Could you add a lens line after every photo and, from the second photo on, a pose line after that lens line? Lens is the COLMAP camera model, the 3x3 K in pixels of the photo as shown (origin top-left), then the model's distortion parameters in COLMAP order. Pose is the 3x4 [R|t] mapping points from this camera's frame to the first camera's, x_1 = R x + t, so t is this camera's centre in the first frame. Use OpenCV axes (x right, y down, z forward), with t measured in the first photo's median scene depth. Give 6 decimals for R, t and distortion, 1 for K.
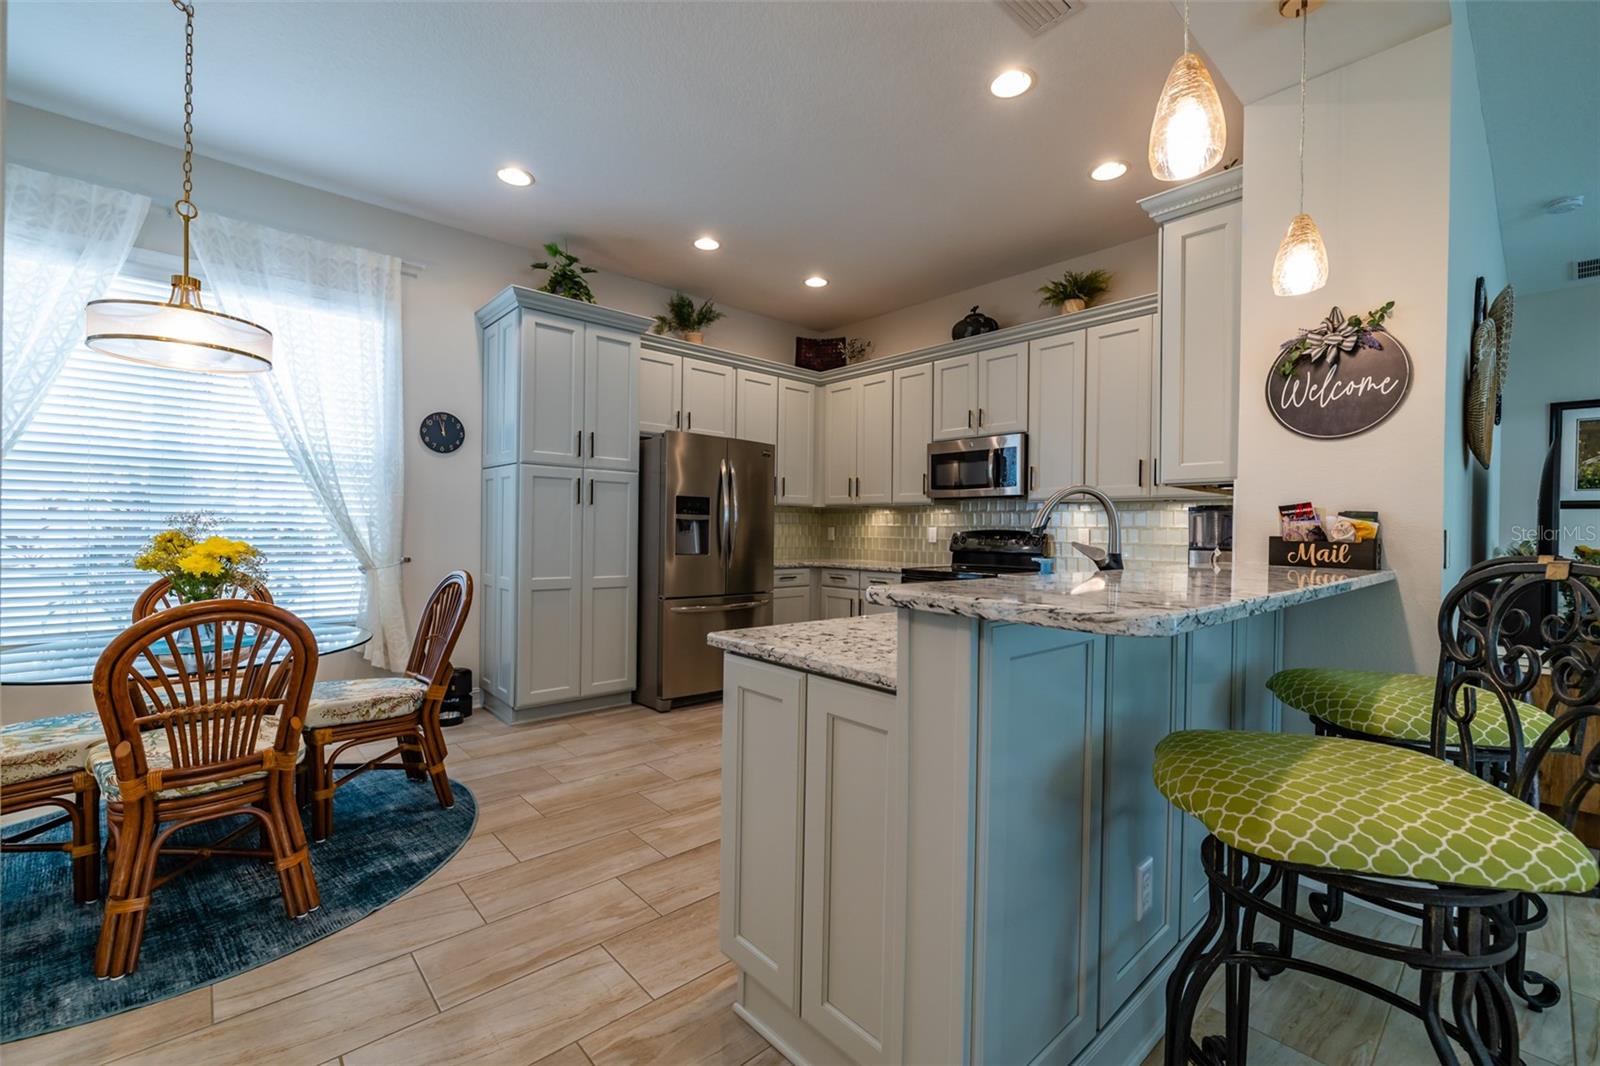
lens RADIAL K [[669.2, 0, 801.9], [0, 669.2, 530.5], [0, 0, 1]] dist [0.000683, 0.000170]
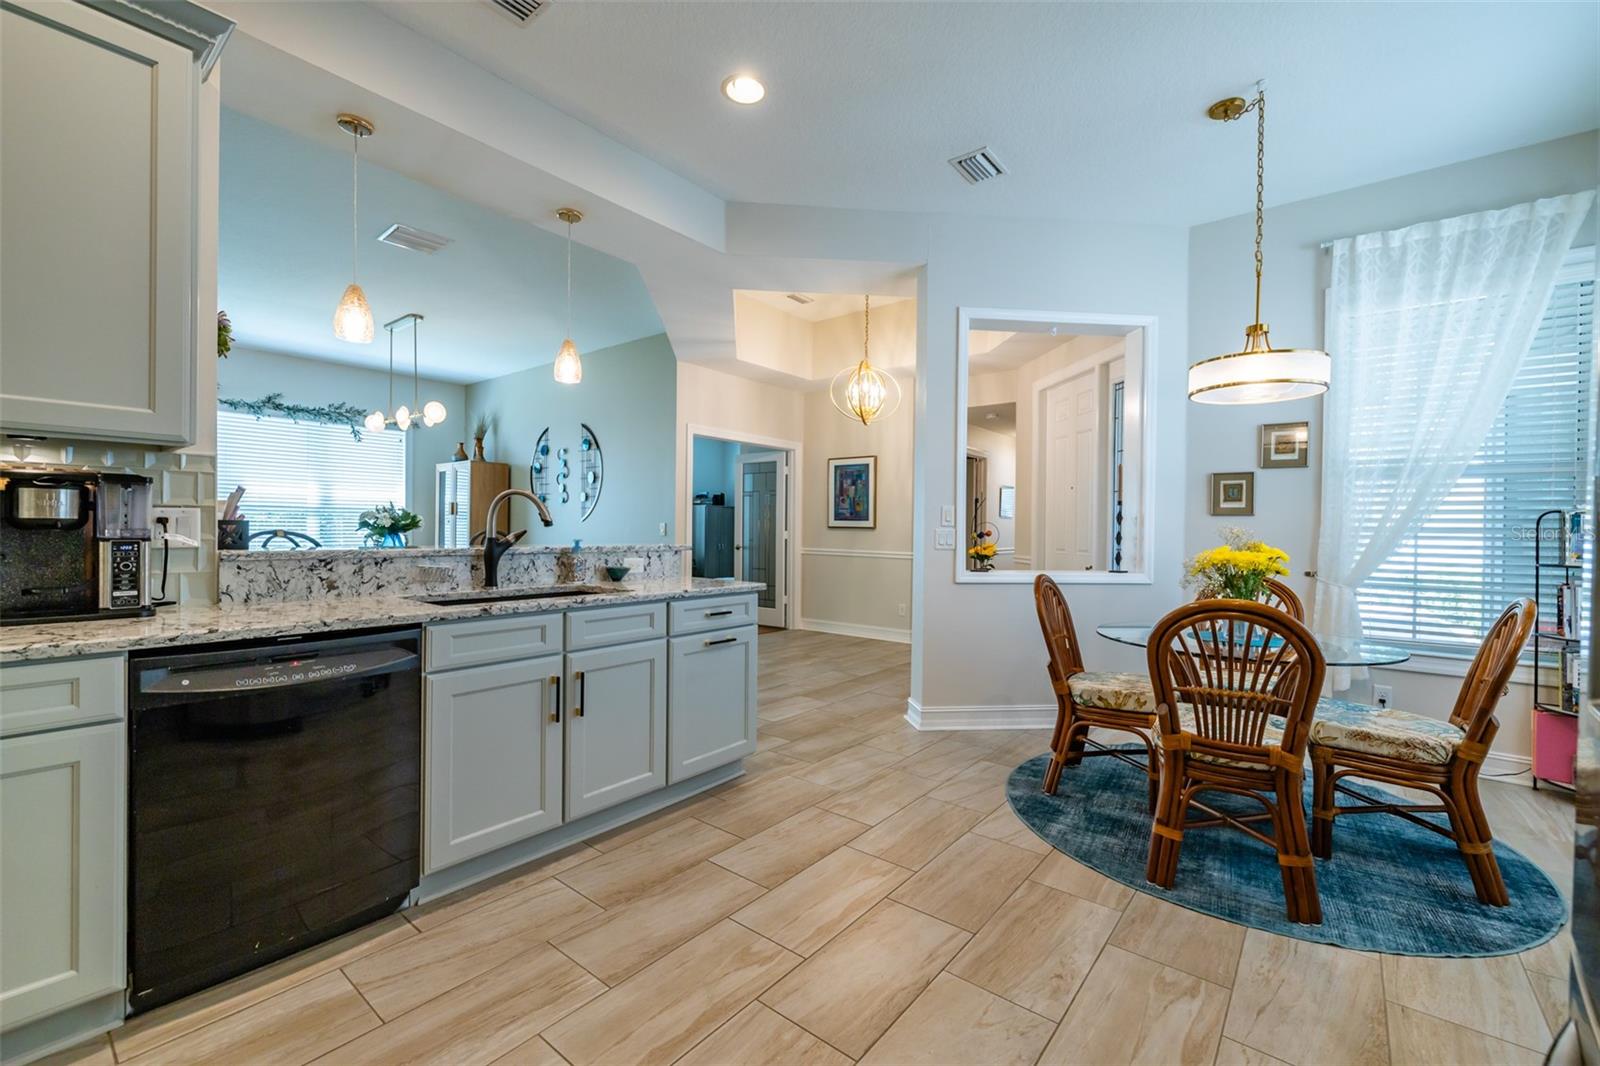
lens RADIAL K [[669.2, 0, 802.3], [0, 669.2, 532.4], [0, 0, 1]] dist [0.000683, 0.000170]
pose [[-0.986730, -0.024788, -0.160467, 0.023637], [-0.026091, 0.999641, 0.006018, -0.001049], [0.160260, 0.010125, -0.987023, 1.105811]]
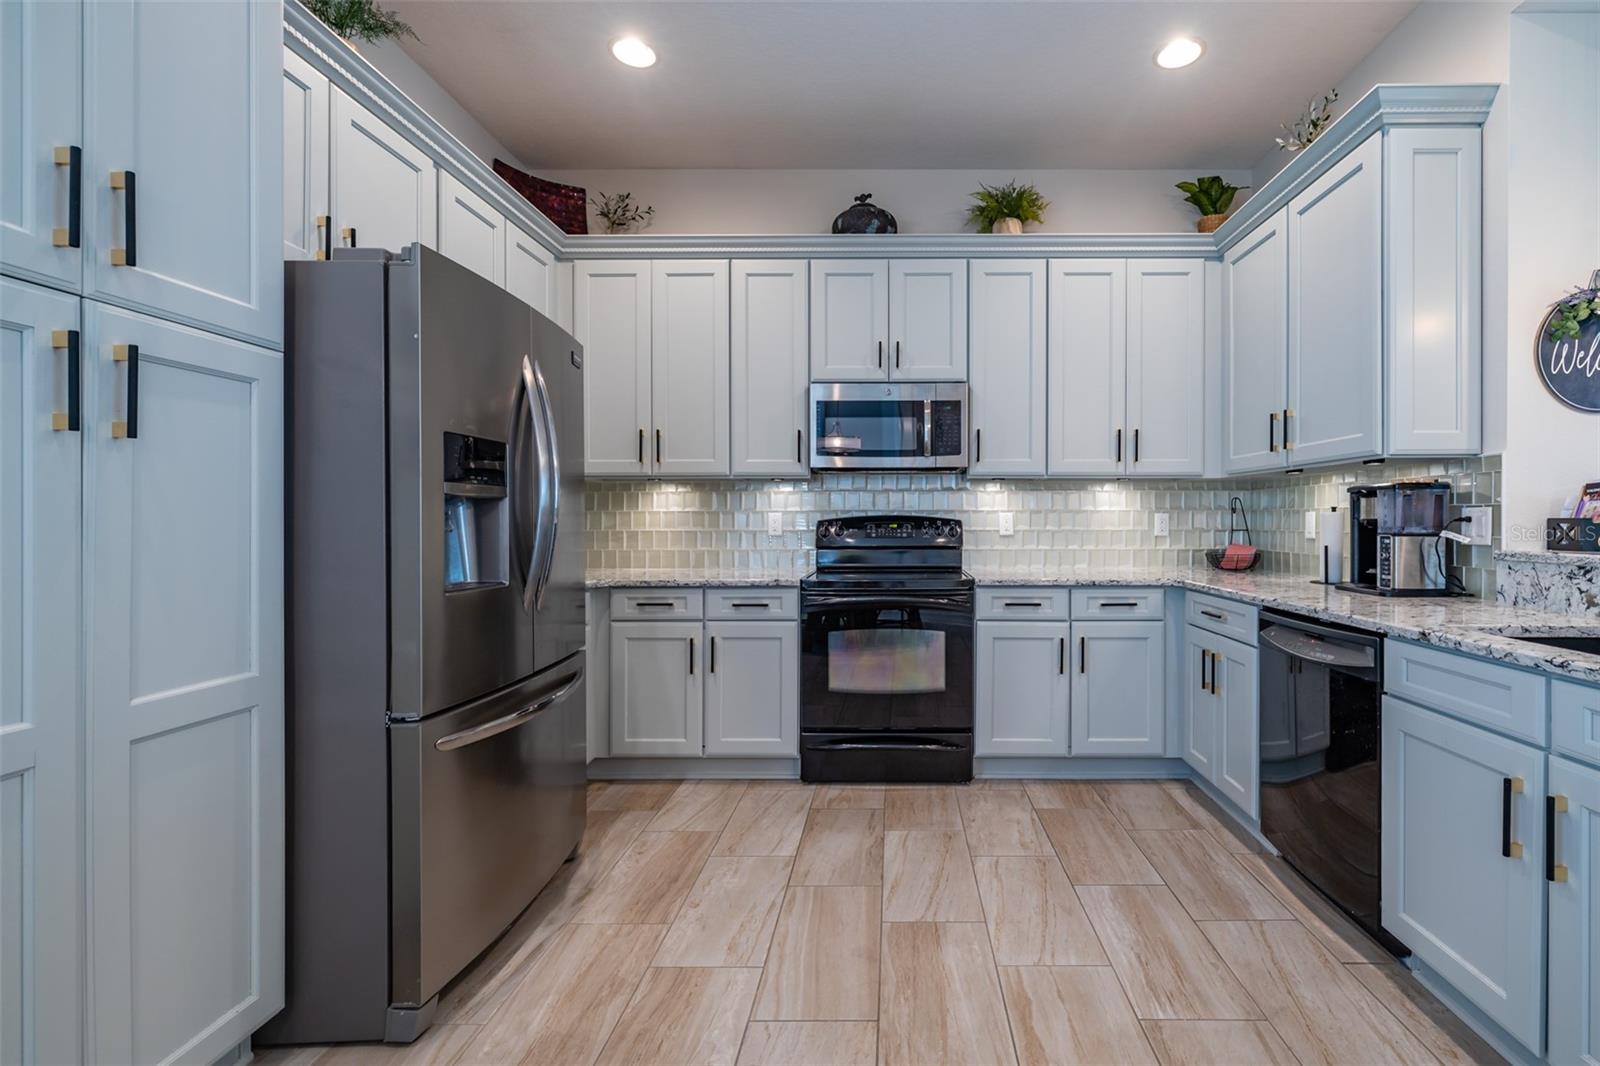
lens RADIAL K [[707.7, 0, 886.9], [0, 707.7, 519.5], [0, 0, 1]] dist [0.001858, 0.000313]
pose [[0.672933, -0.014309, 0.739565, -0.305299], [0.010889, 0.999896, 0.009438, -0.004667], [-0.739624, 0.001702, 0.673019, 0.548087]]
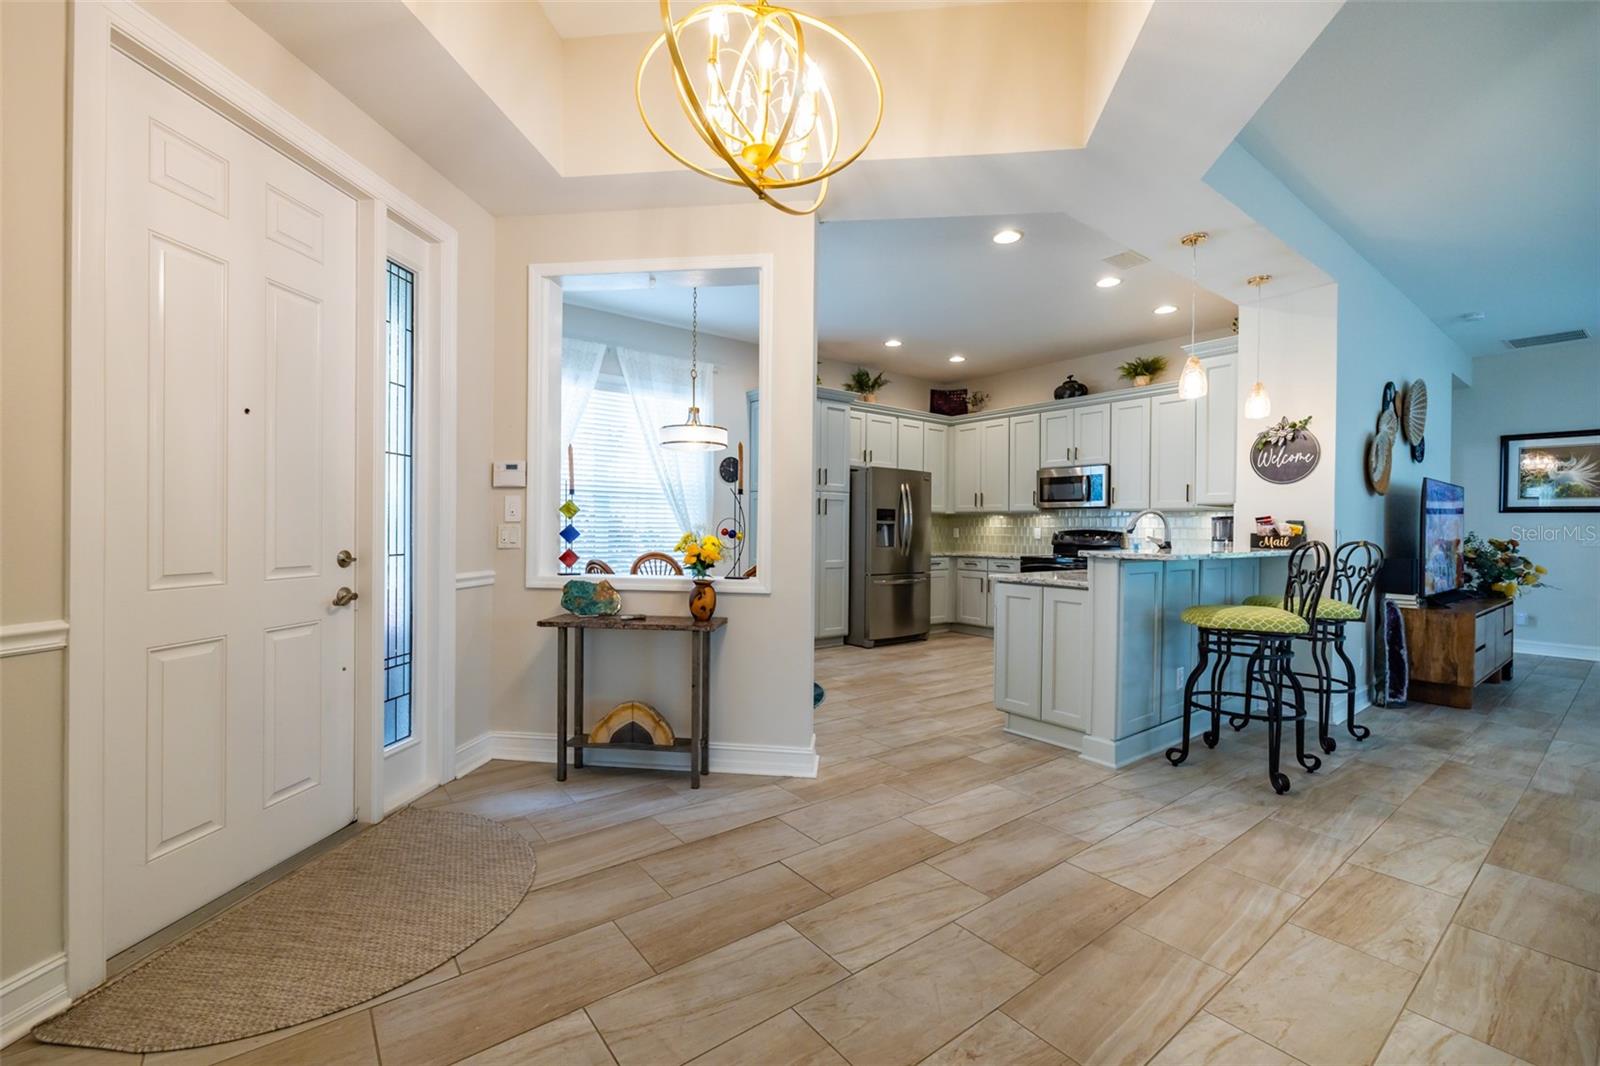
lens RADIAL K [[669.2, 0, 801.9], [0, 669.2, 530.1], [0, 0, 1]] dist [0.000683, 0.000170]
pose [[0.997371, -0.003478, -0.072377, -0.243487], [0.003476, 0.999994, -0.000147, -0.002548], [0.072377, -0.000105, 0.997377, -0.544924]]
